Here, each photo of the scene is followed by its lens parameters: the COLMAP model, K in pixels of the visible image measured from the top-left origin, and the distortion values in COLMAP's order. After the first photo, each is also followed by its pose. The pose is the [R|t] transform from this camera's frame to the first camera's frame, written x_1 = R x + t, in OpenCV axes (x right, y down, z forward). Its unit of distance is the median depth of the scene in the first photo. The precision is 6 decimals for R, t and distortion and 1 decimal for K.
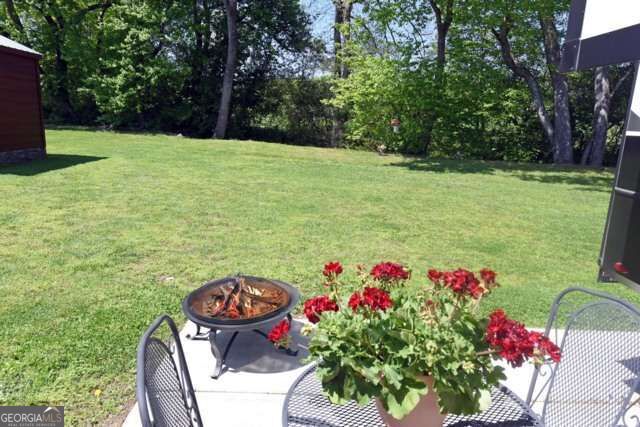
lens RADIAL K [[414.3, 0, 320.0], [0, 414.3, 213.5], [0, 0, 1]] dist [0.000672, 0.000245]
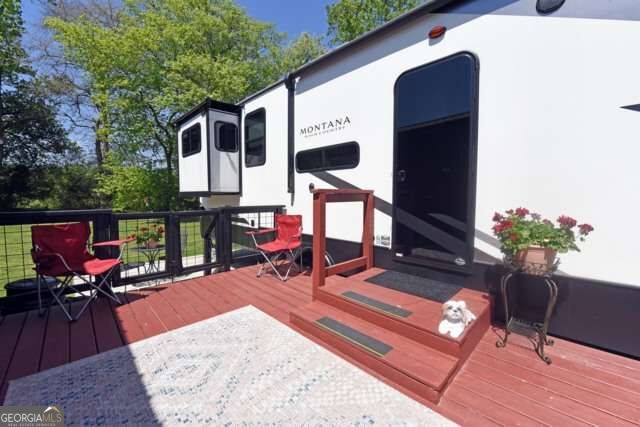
lens RADIAL K [[261.6, 0, 320.0], [0, 261.6, 213.5], [0, 0, 1]] dist [-0.002465, -0.000197]
pose [[0.725983, -0.078468, 0.683221, -0.068340], [0.177708, 0.981133, -0.076147, 0.072972], [-0.664355, 0.176695, 0.726231, -0.415317]]
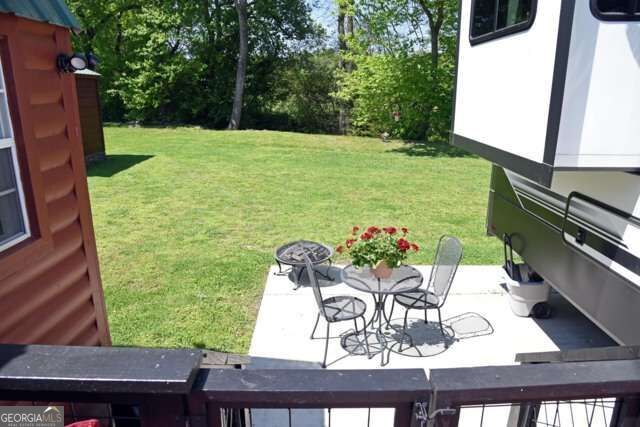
lens RADIAL K [[435.6, 0, 320.0], [0, 435.6, 213.5], [0, 0, 1]] dist [-0.109176, 0.000599]
pose [[0.999226, -0.035300, -0.017386, -0.015468], [0.036160, 0.997998, 0.051895, -0.014924], [0.015519, -0.052484, 0.998501, -0.204128]]
